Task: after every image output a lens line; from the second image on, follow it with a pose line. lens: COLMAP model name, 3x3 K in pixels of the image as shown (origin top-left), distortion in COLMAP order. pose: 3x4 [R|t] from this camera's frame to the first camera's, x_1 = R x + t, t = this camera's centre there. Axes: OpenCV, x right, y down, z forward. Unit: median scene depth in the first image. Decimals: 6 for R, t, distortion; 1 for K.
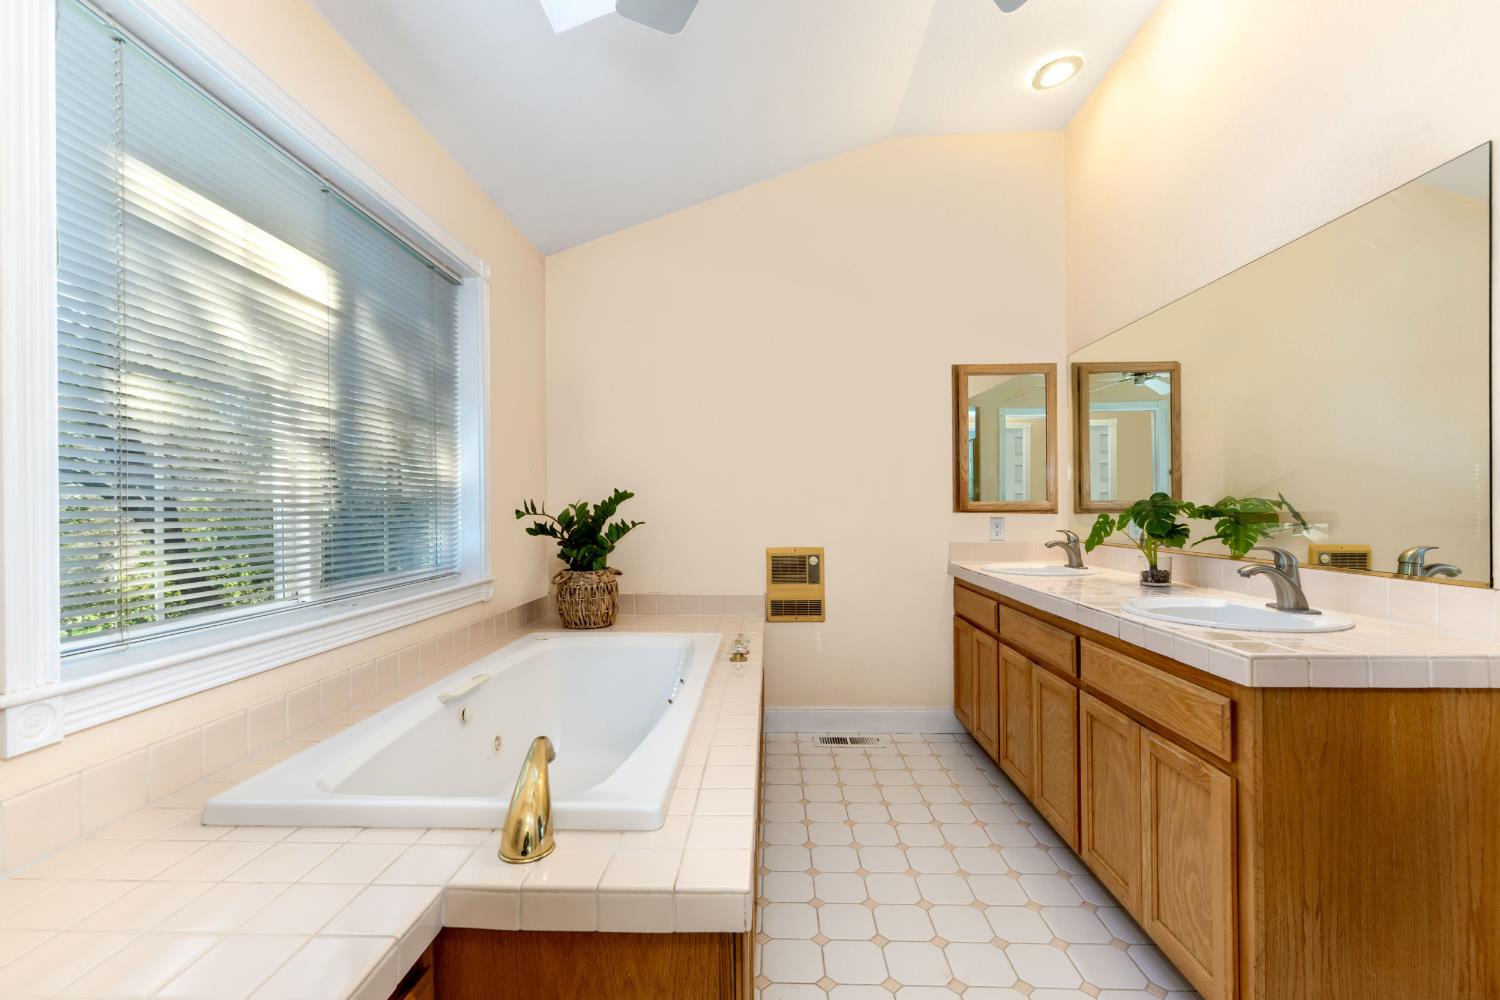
lens RADIAL K [[608.1, 0, 750.0], [0, 608.1, 500.0], [0, 0, 1]] dist [0.000008, 0.000021]
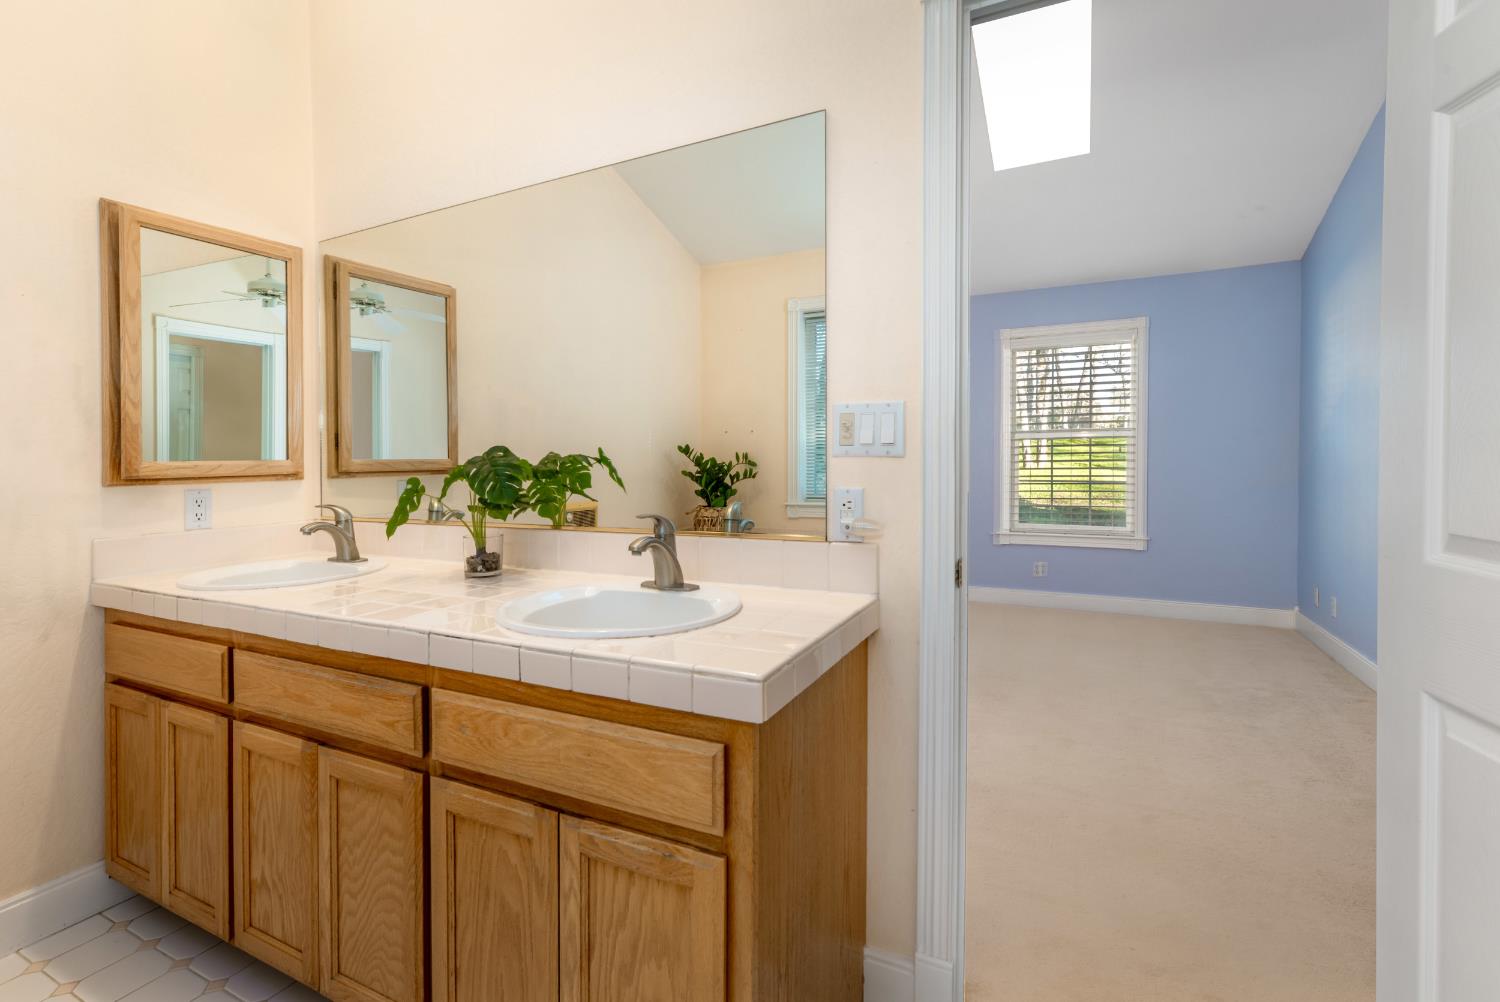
lens RADIAL K [[686.3, 0, 746.3], [0, 686.3, 454.5], [0, 0, 1]] dist [-0.011435, -0.000050]
pose [[0.419175, 0.005981, 0.907886, 0.059518], [0.002389, 0.999968, -0.007690, 0.004431], [-0.907902, 0.005392, 0.419147, 0.389580]]
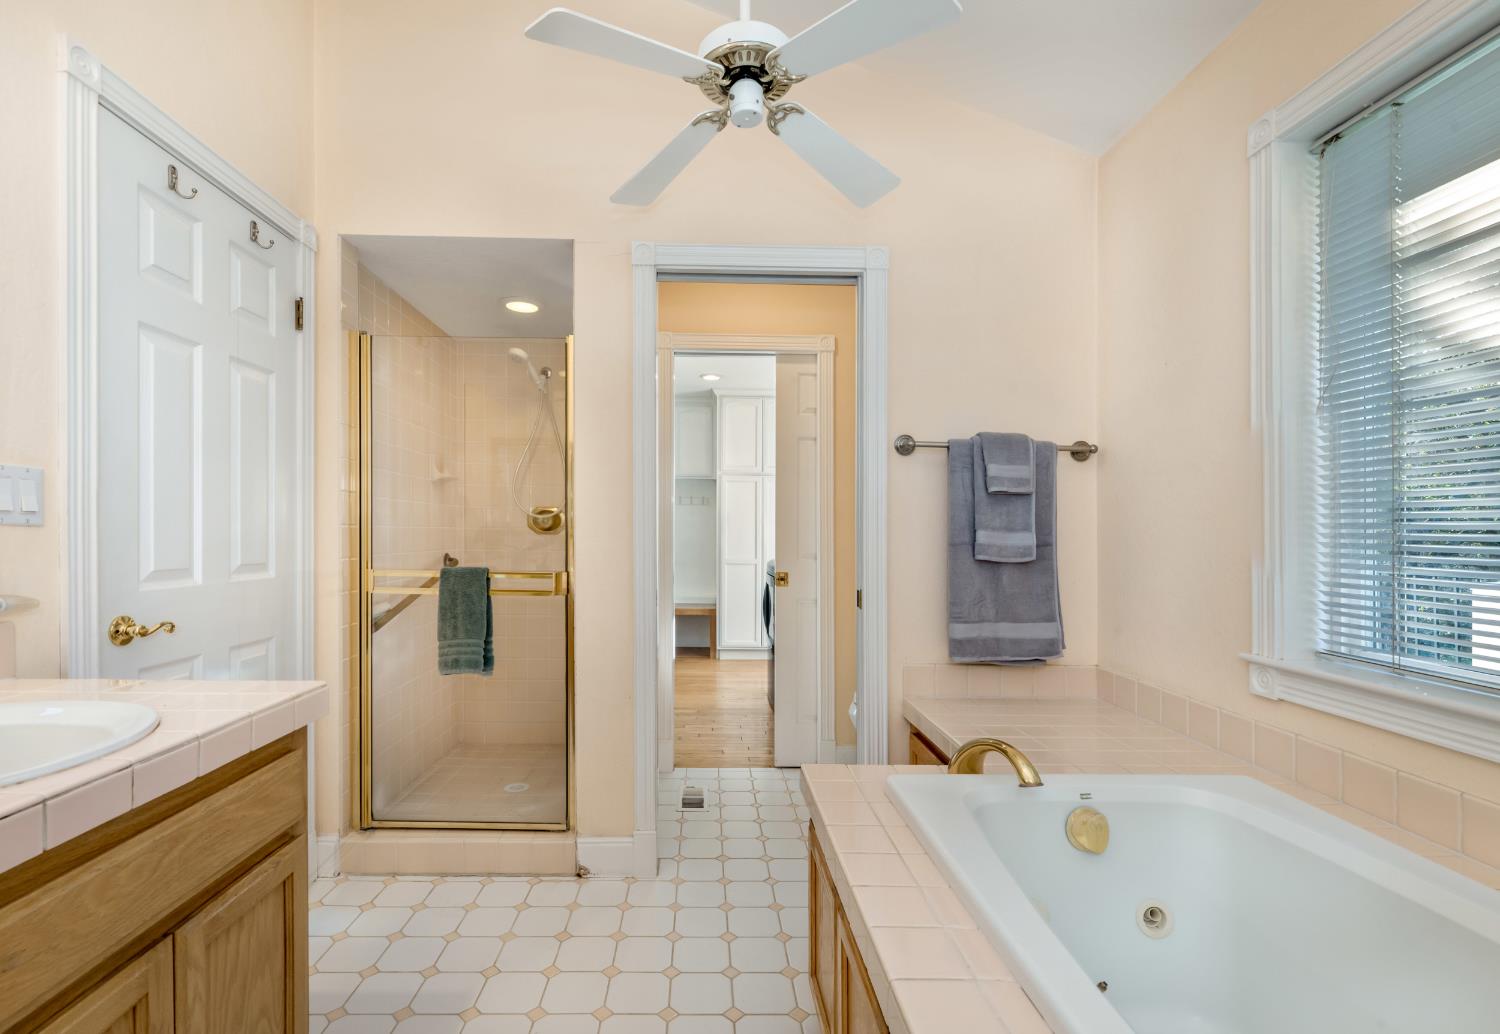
lens RADIAL K [[707.8, 0, 750.0], [0, 707.8, 517.0], [0, 0, 1]] dist [0.000013, 0.000003]
pose [[-0.998290, 0.004601, -0.058270, 0.116744], [0.005110, 0.999950, -0.008594, 0.002258], [0.058228, -0.008877, -0.998264, 1.237469]]
